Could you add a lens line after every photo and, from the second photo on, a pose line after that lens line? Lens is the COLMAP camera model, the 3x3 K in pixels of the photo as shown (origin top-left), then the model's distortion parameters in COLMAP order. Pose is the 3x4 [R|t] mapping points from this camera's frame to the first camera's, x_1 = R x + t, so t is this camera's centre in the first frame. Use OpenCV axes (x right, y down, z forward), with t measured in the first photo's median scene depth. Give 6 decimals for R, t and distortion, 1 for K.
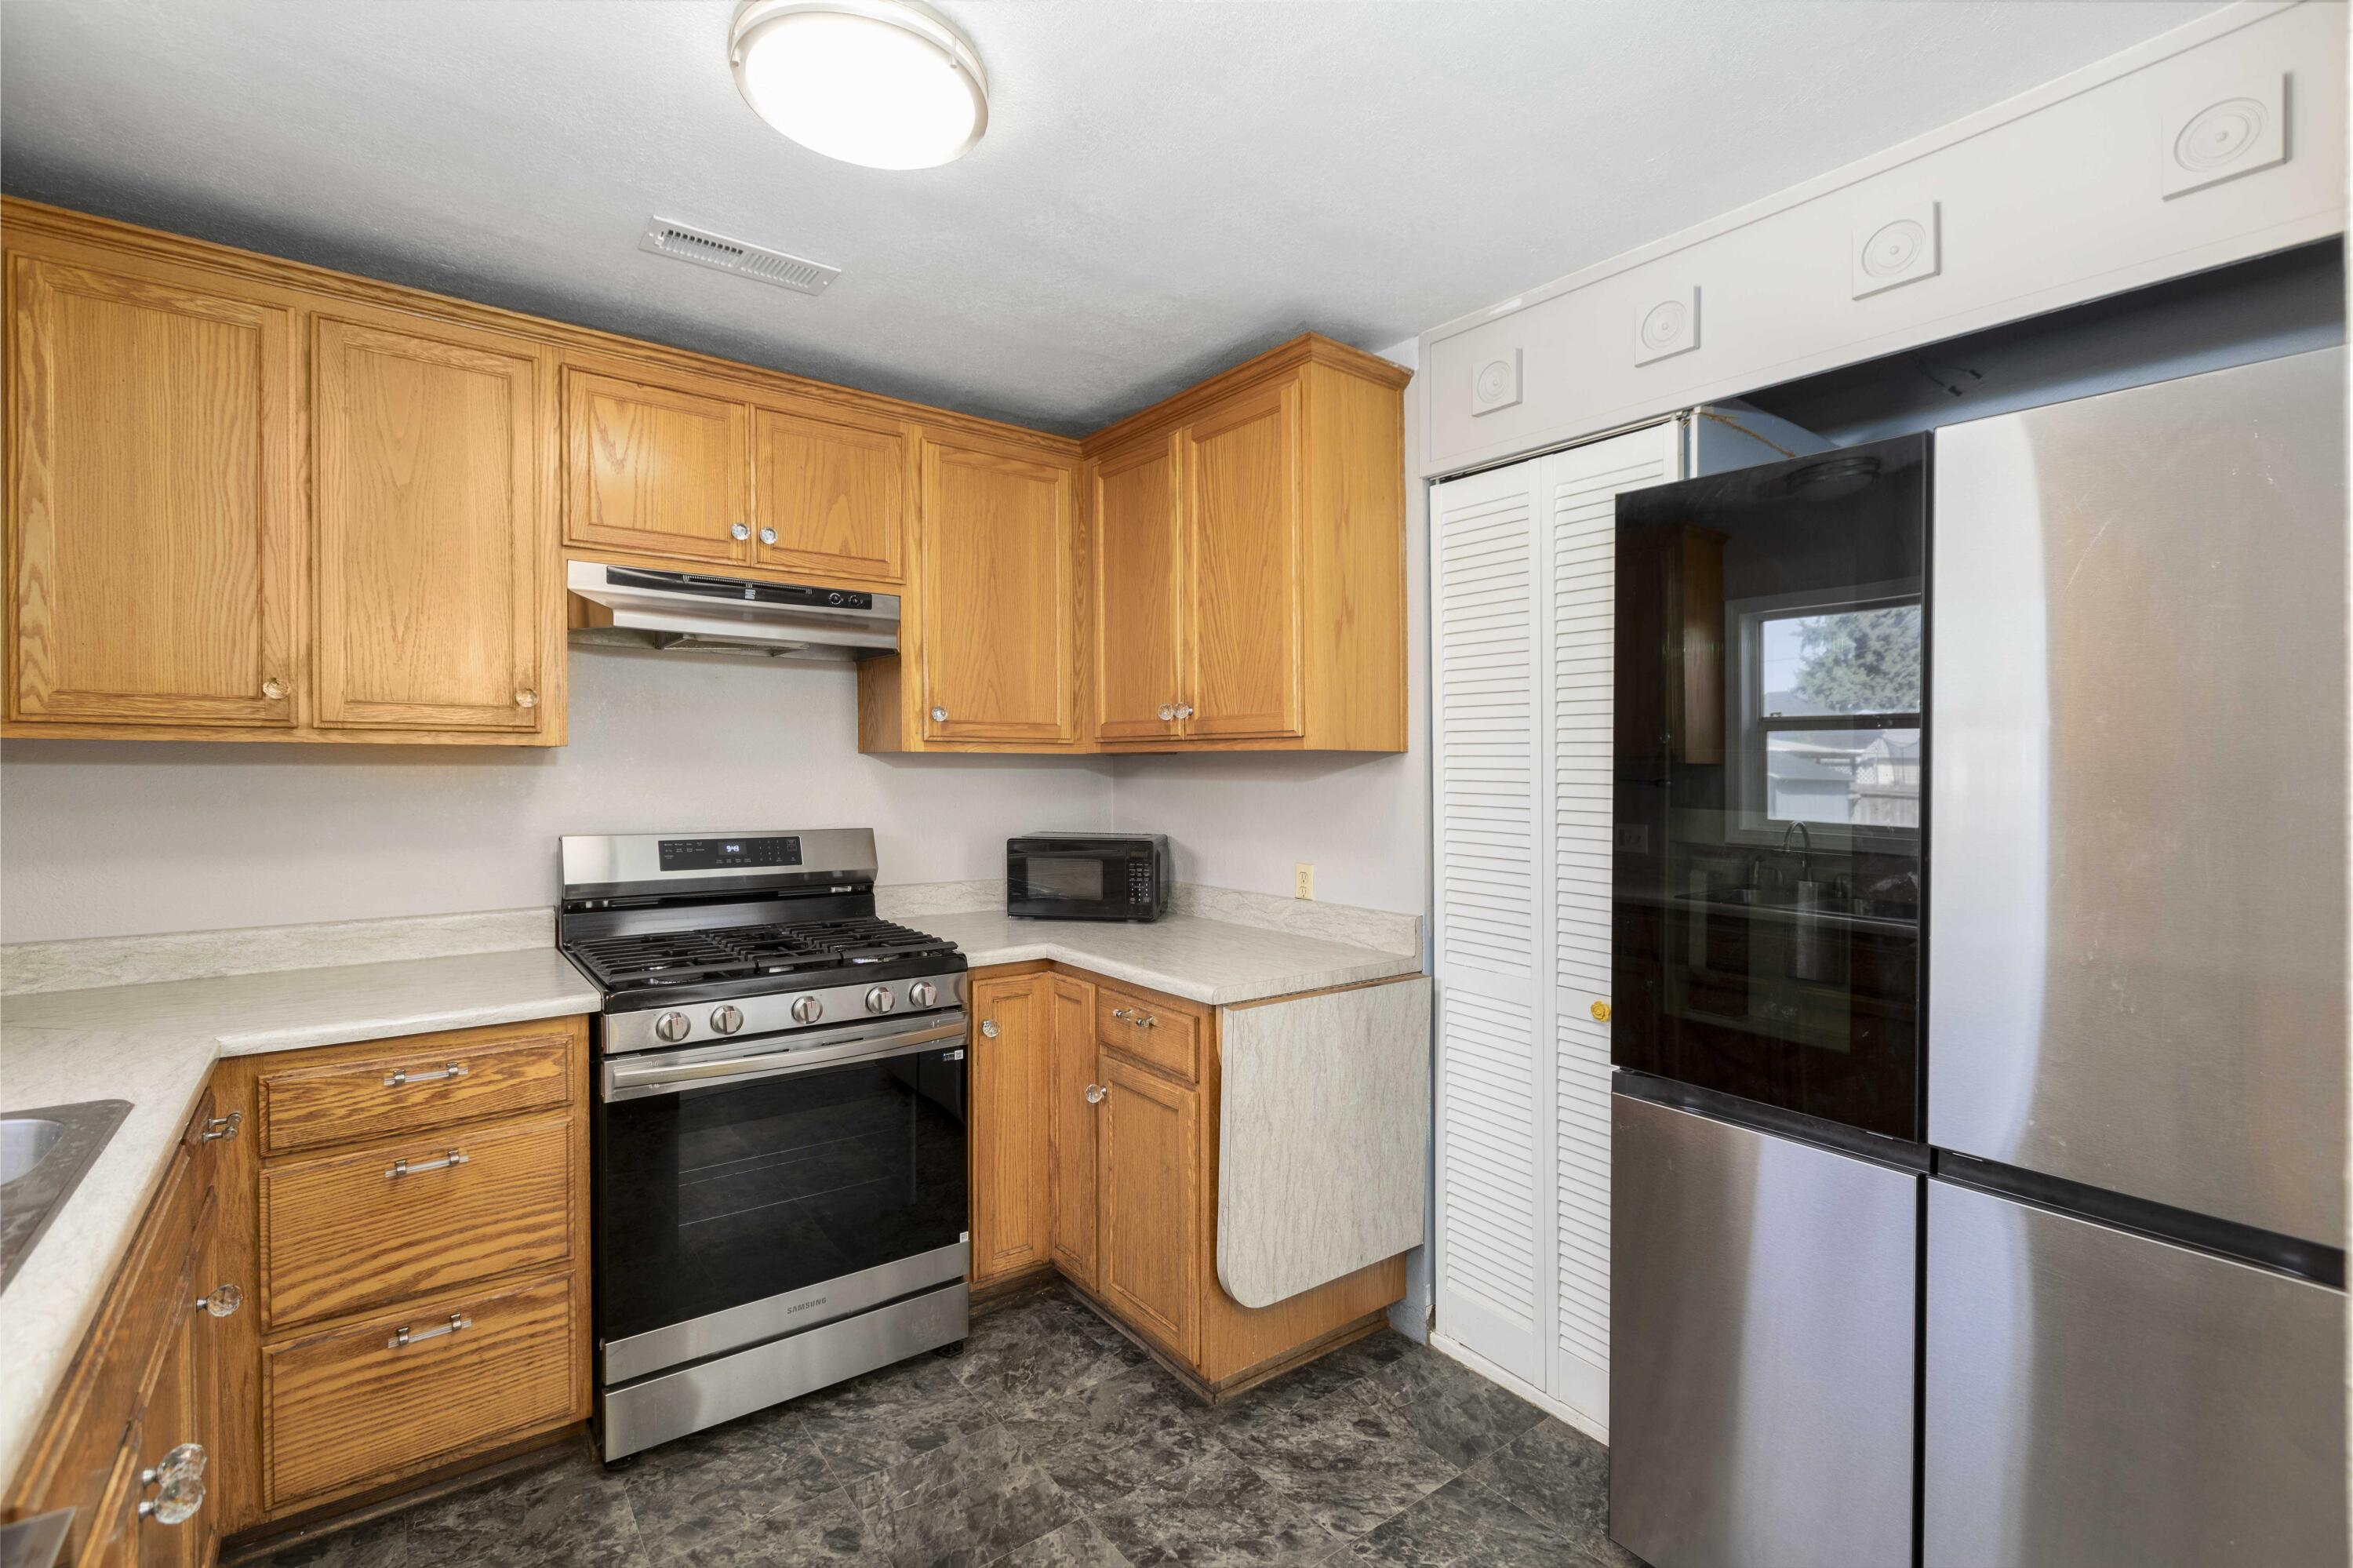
lens RADIAL K [[1048.1, 0, 1172.9], [0, 1048.1, 797.3], [0, 0, 1]] dist [-0.000449, -0.001172]
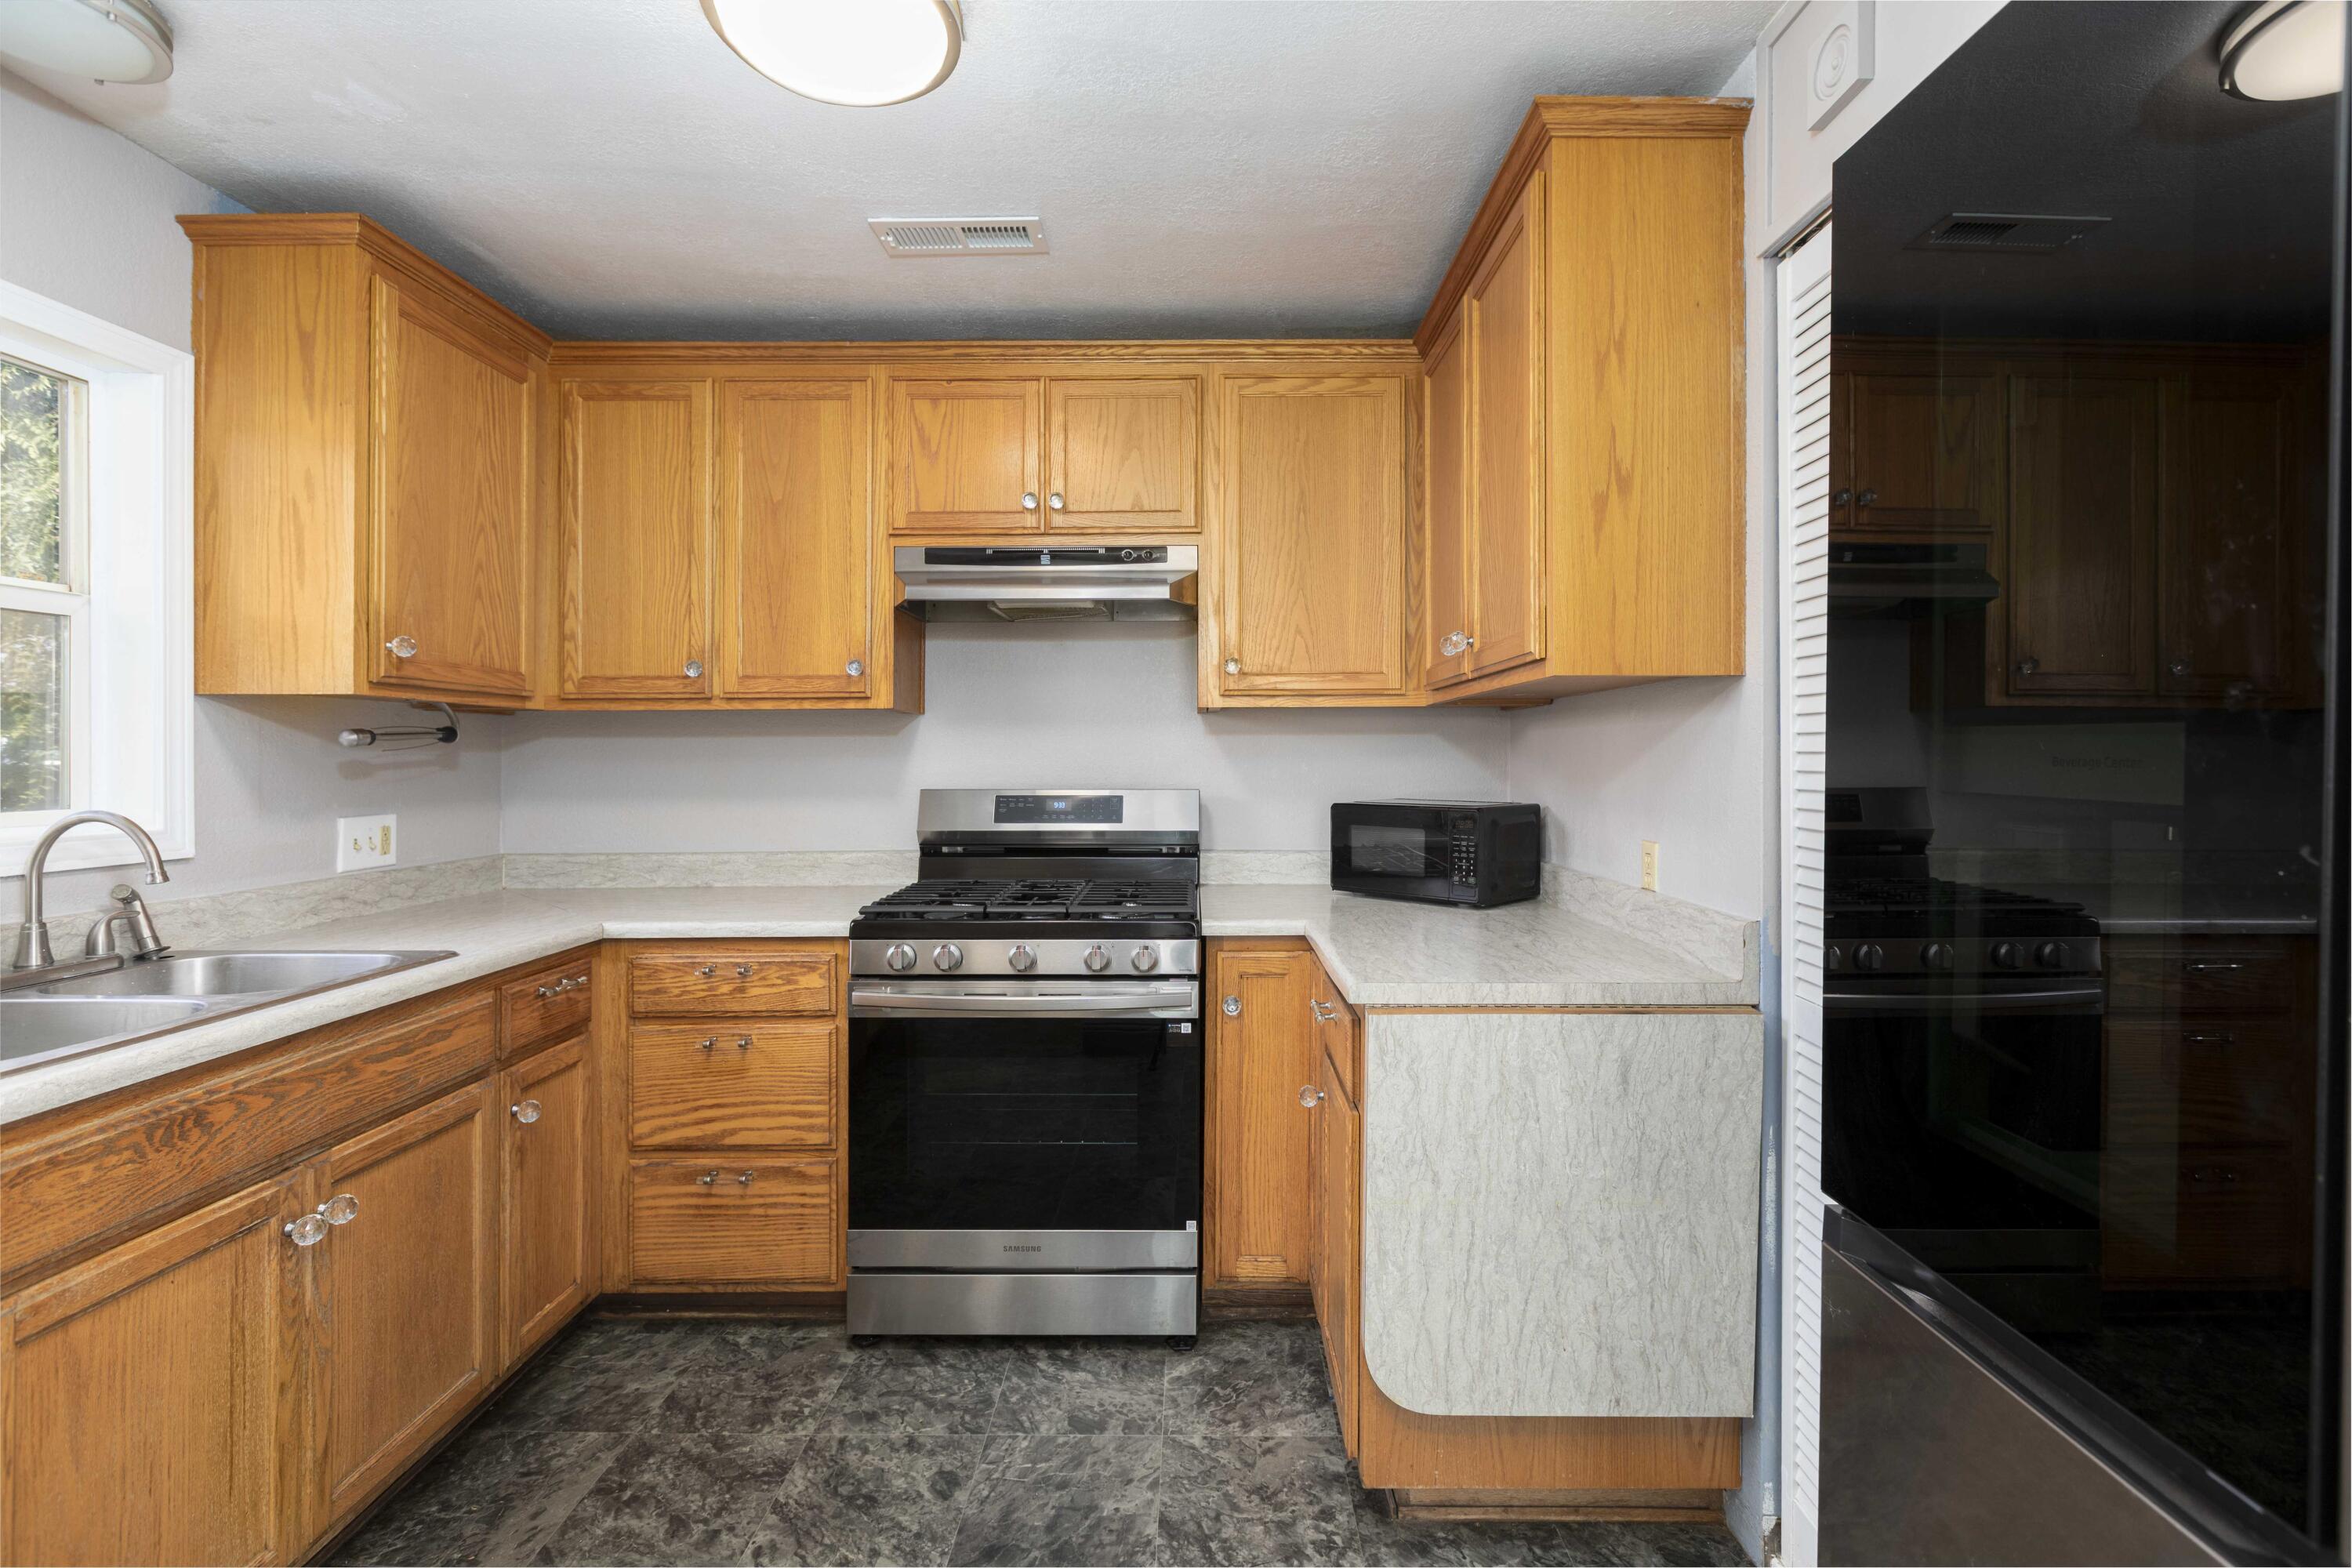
lens RADIAL K [[1056.7, 0, 1197.1], [0, 1056.7, 788.2], [0, 0, 1]] dist [0.002648, -0.000214]
pose [[0.794589, 0.007933, -0.607096, 0.415795], [-0.007860, 0.999965, 0.002779, 0.034687], [0.607097, 0.002563, 0.794623, 0.293945]]
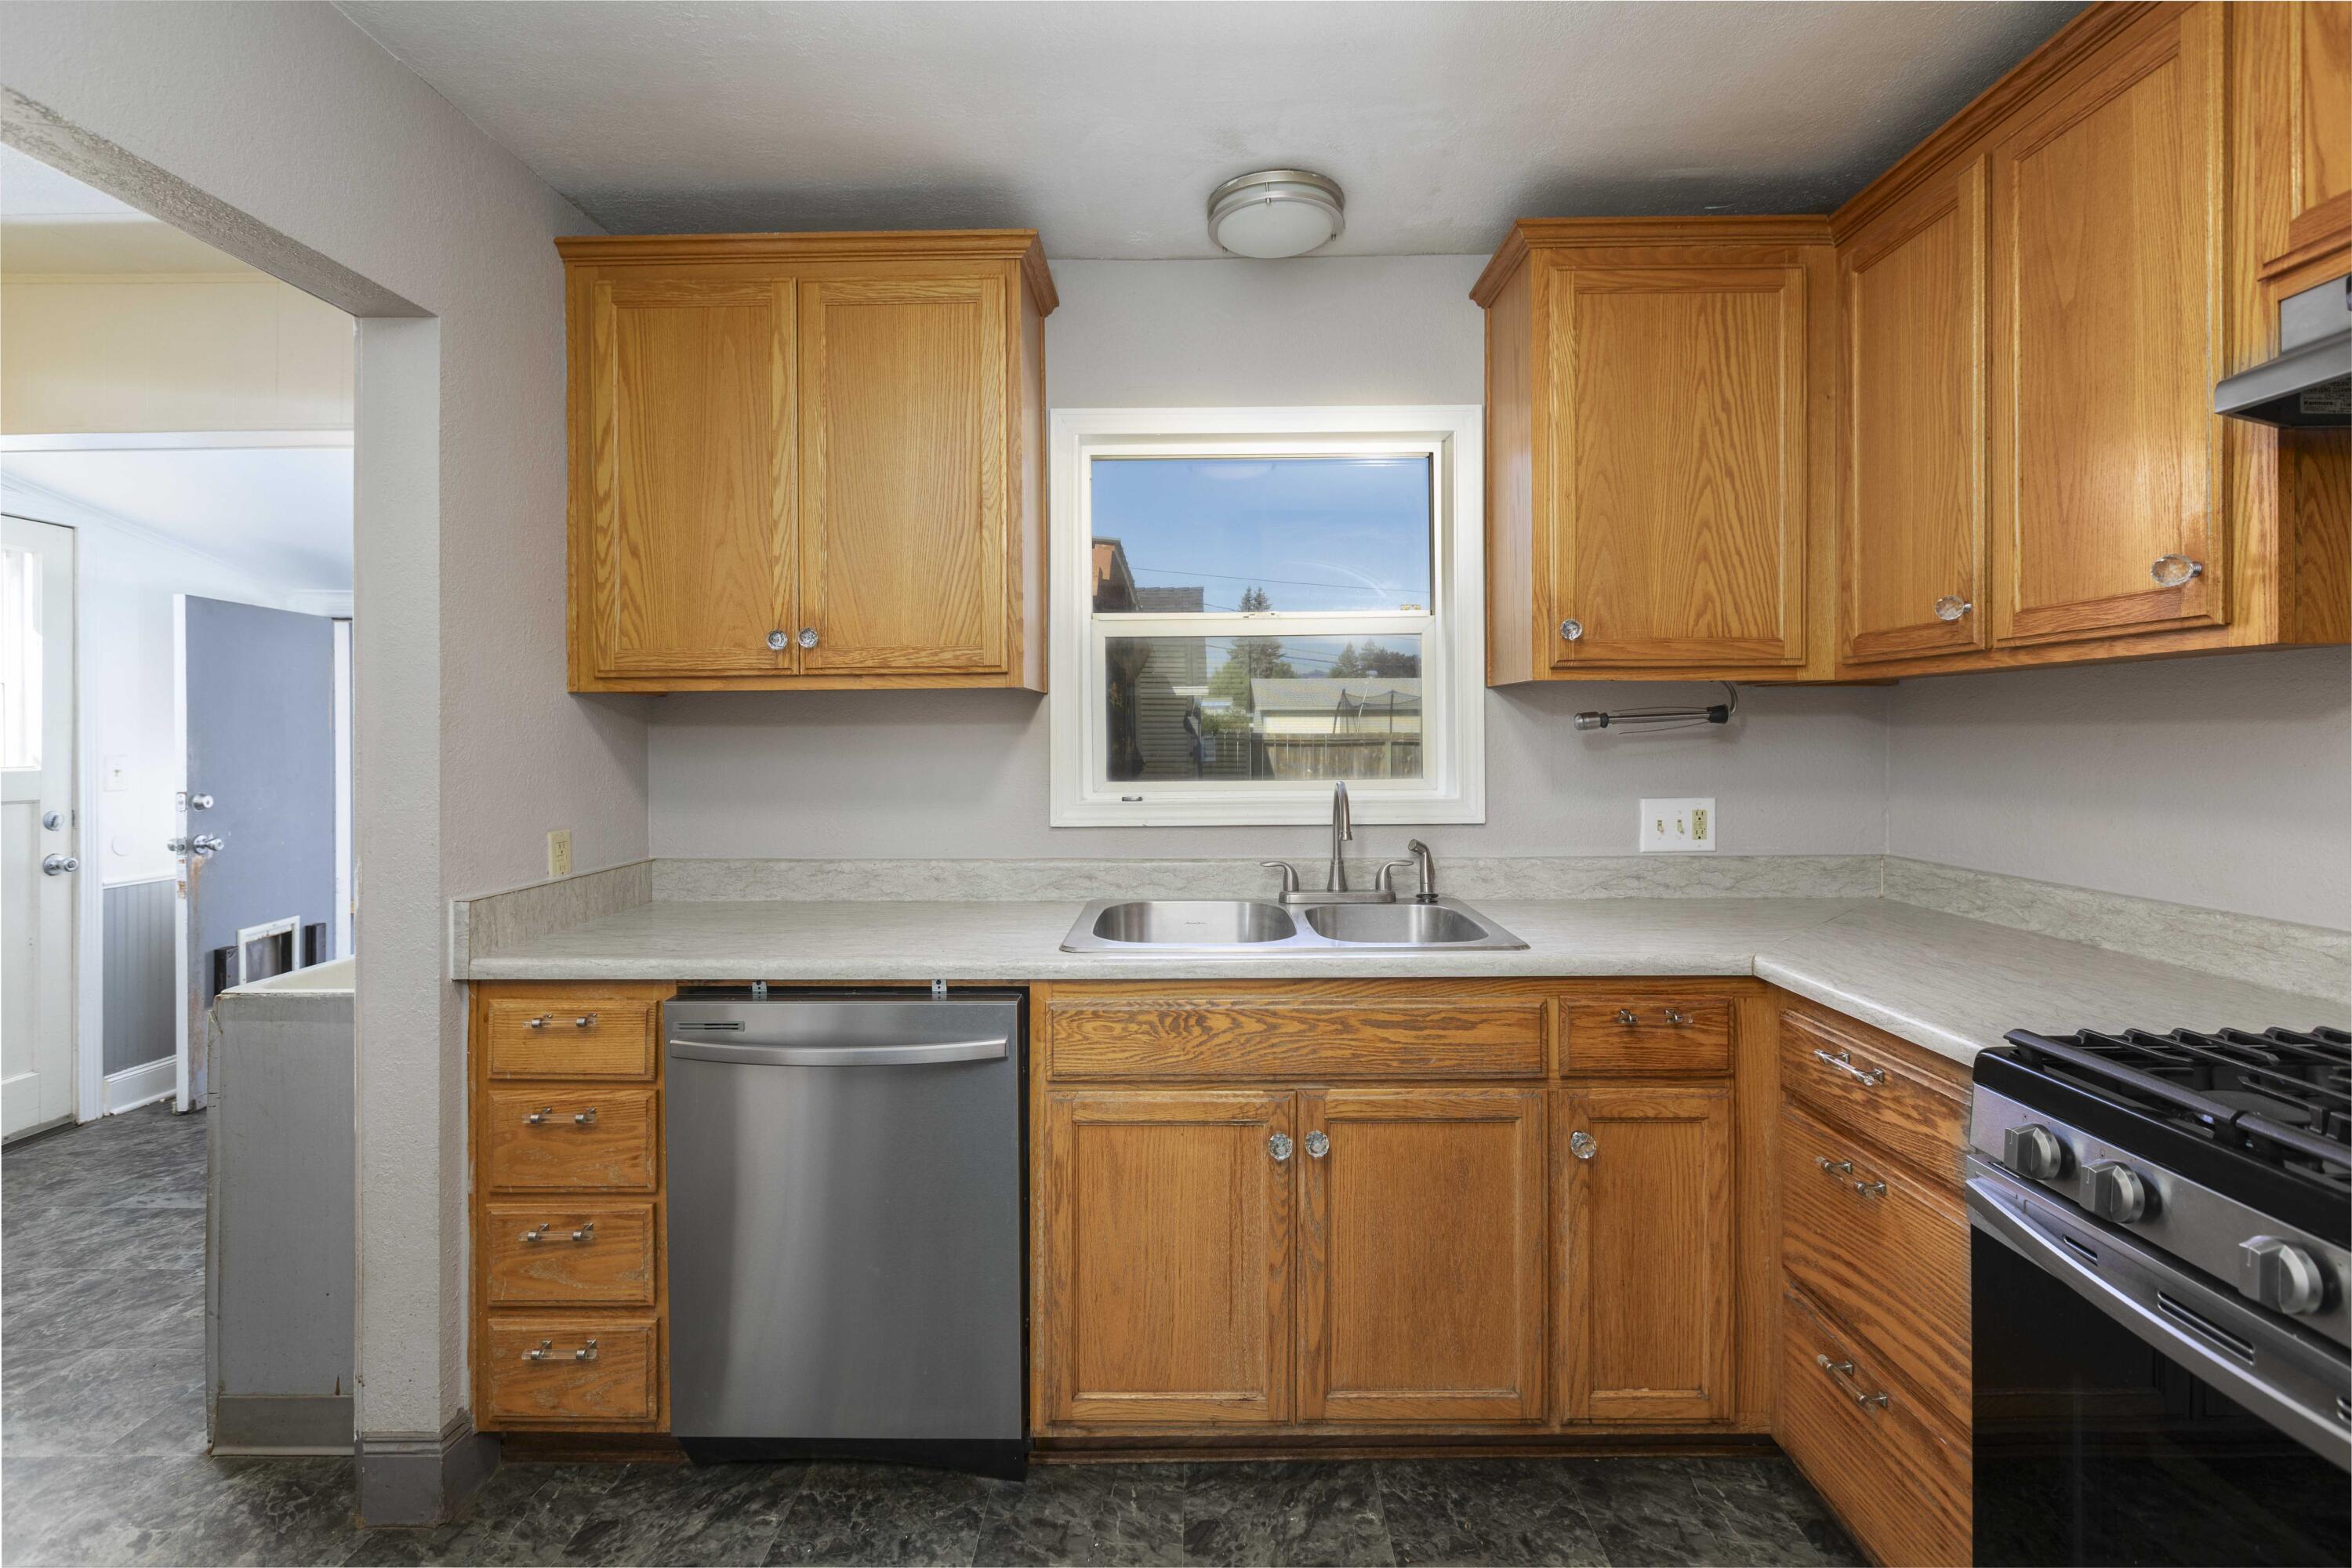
lens RADIAL K [[1061.0, 0, 1171.1], [0, 1061.0, 739.6], [0, 0, 1]] dist [0.001313, 0.000037]
pose [[-0.618161, 0.001409, -0.786051, 0.227167], [-0.020555, 0.999627, 0.017957, 0.003581], [0.785783, 0.027258, -0.617901, 0.929916]]
